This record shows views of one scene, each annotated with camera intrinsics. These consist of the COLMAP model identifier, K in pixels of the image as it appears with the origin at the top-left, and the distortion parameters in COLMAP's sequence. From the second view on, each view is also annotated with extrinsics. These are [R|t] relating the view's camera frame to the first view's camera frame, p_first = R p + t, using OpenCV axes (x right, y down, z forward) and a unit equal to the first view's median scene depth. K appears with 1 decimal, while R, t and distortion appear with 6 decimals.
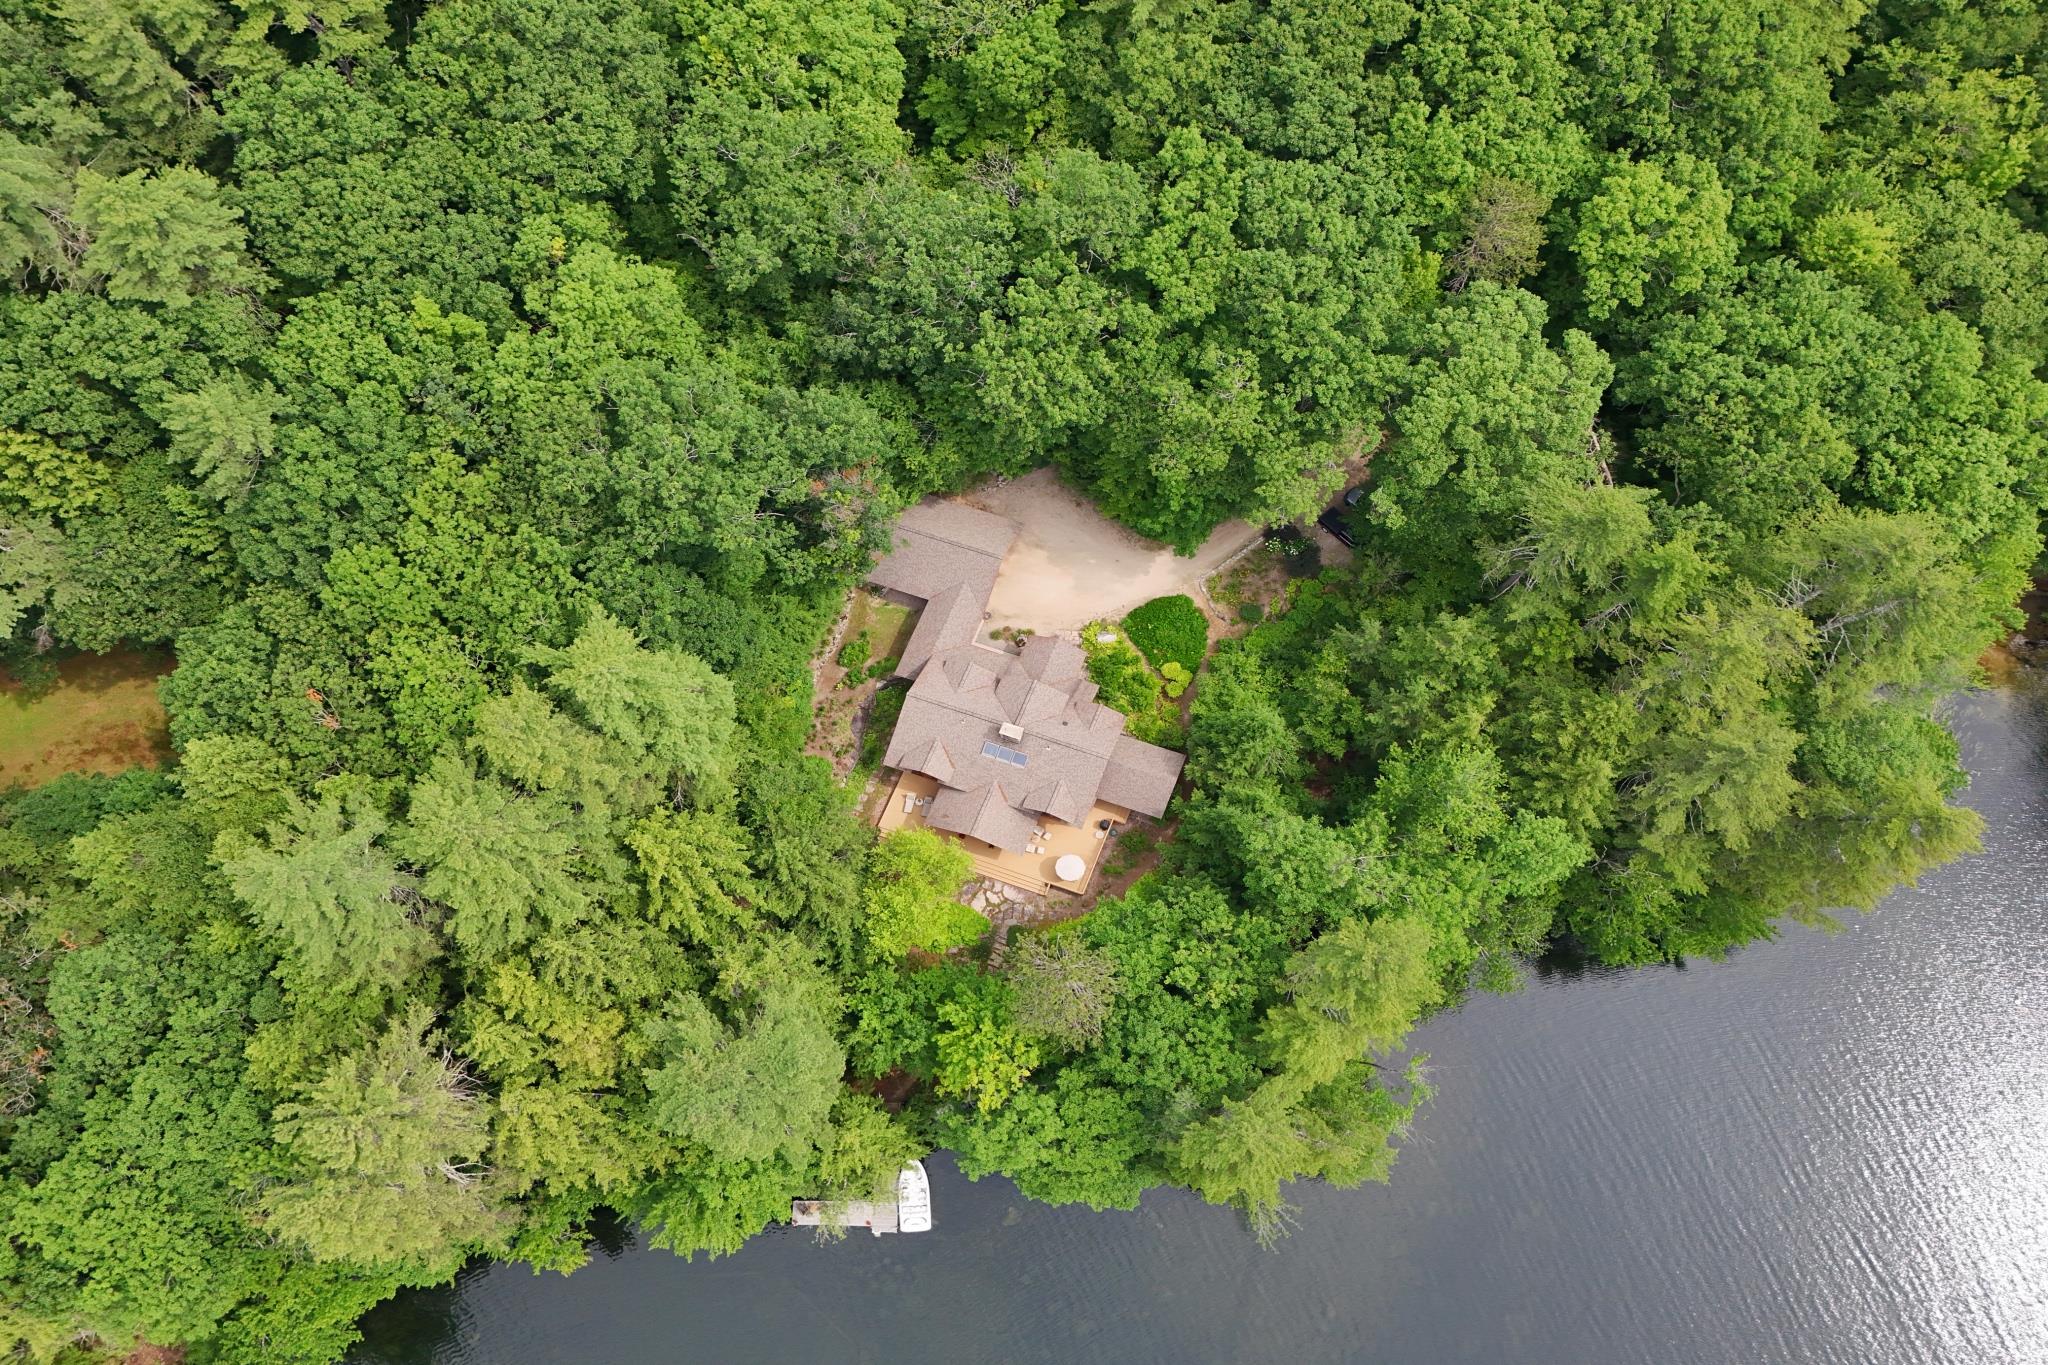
lens RADIAL K [[1438.8, 0, 1024.0], [0, 1438.8, 682.5], [0, 0, 1]] dist [0.001765, 0.002107]
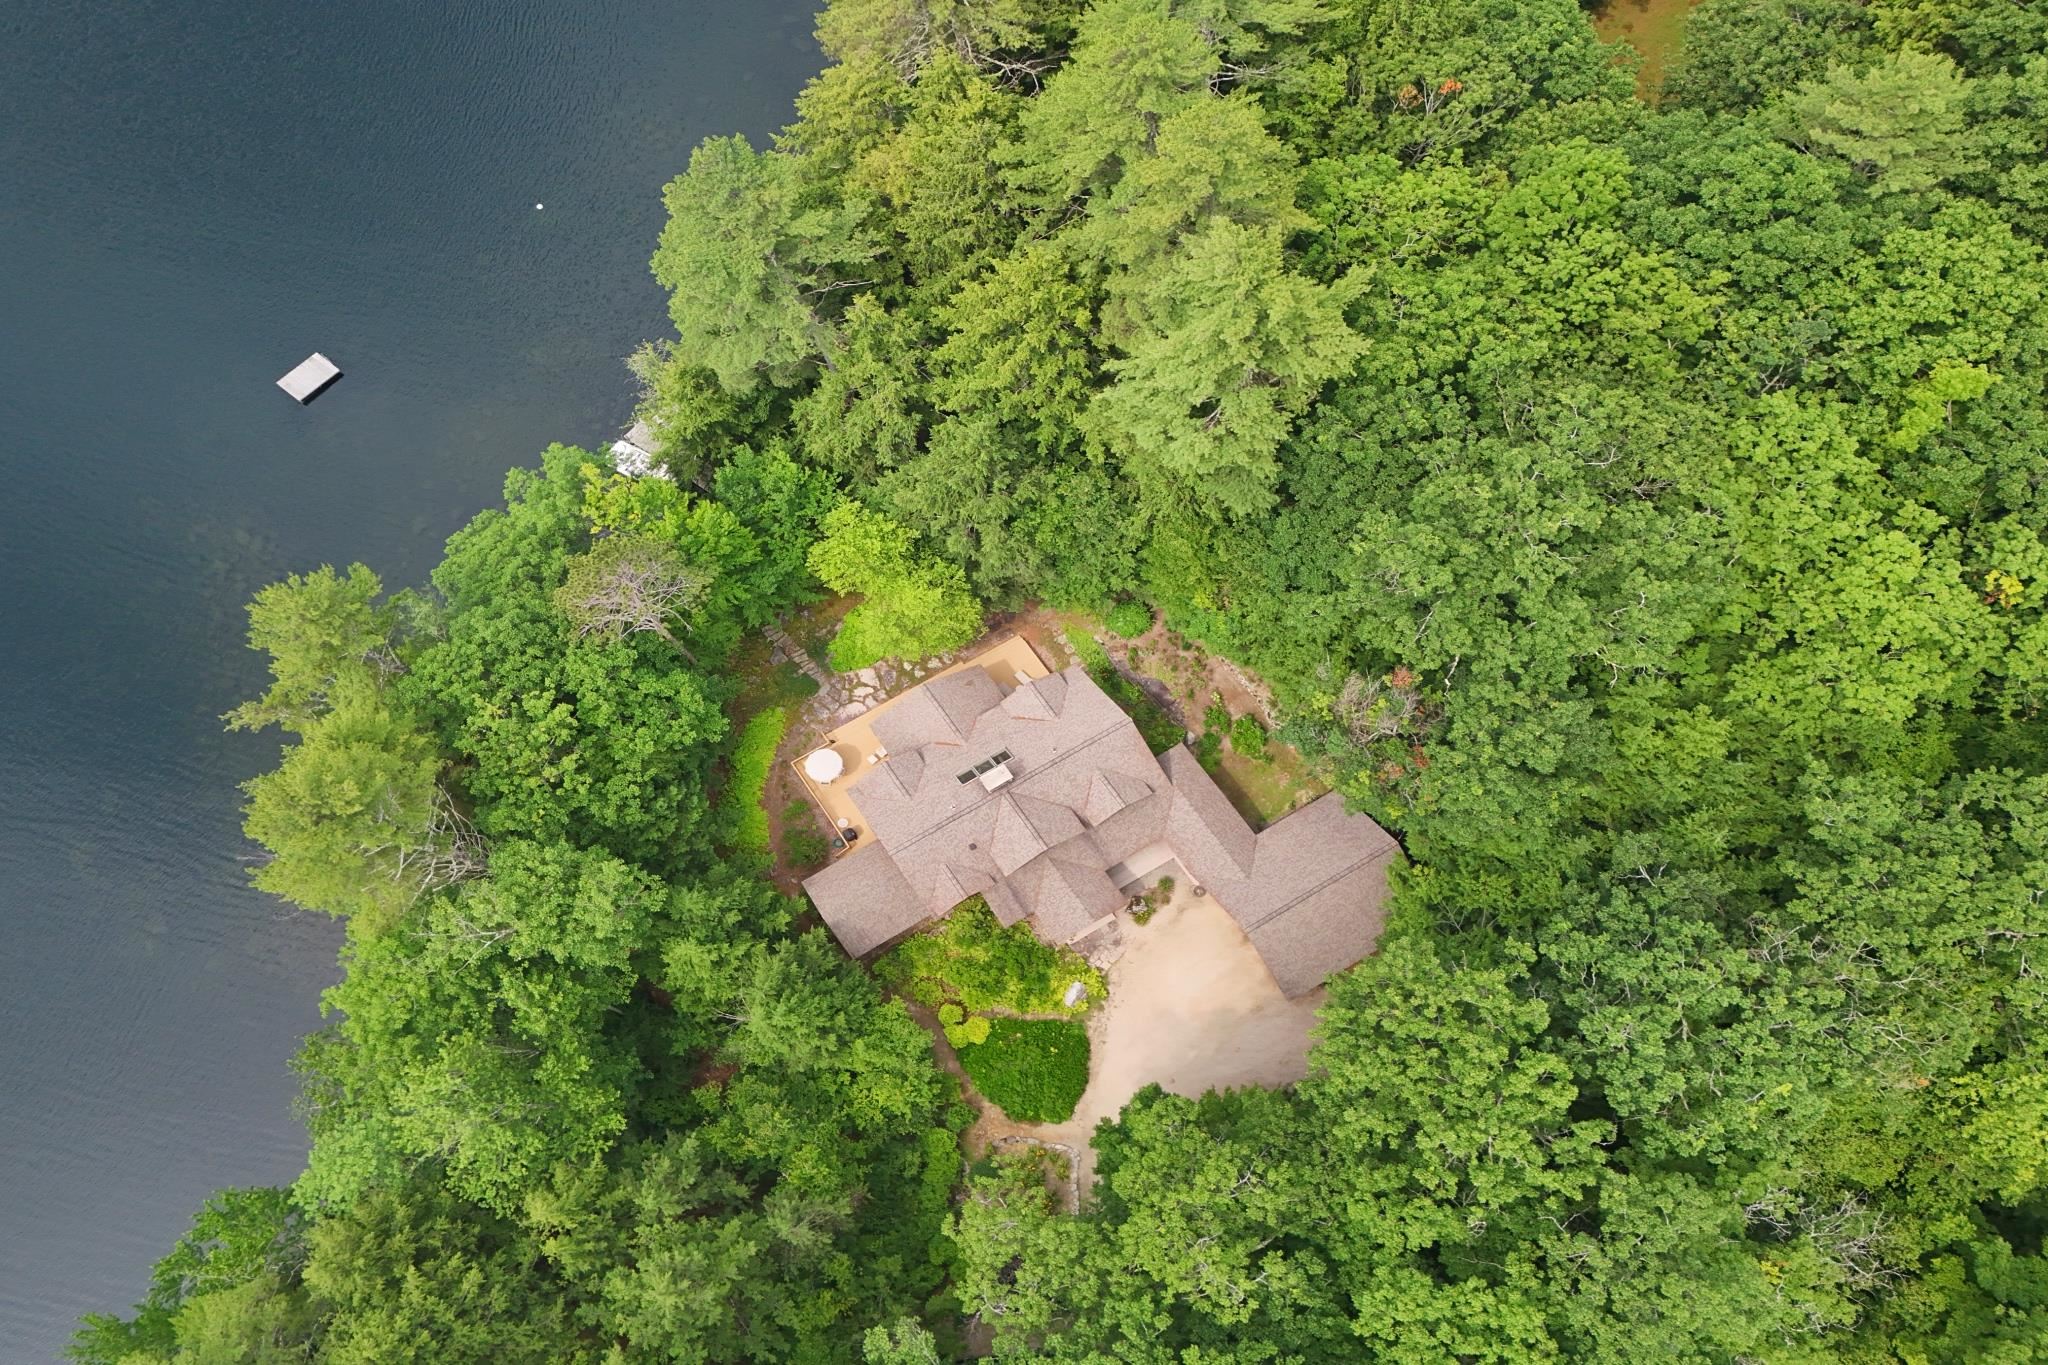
lens RADIAL K [[1438.8, 0, 1024.0], [0, 1438.8, 682.5], [0, 0, 1]] dist [0.001765, 0.002107]
pose [[-0.534333, 0.806446, -0.253244, 0.135188], [-0.769204, -0.339698, 0.541230, -0.372685], [0.350447, 0.483993, 0.801834, 0.336148]]
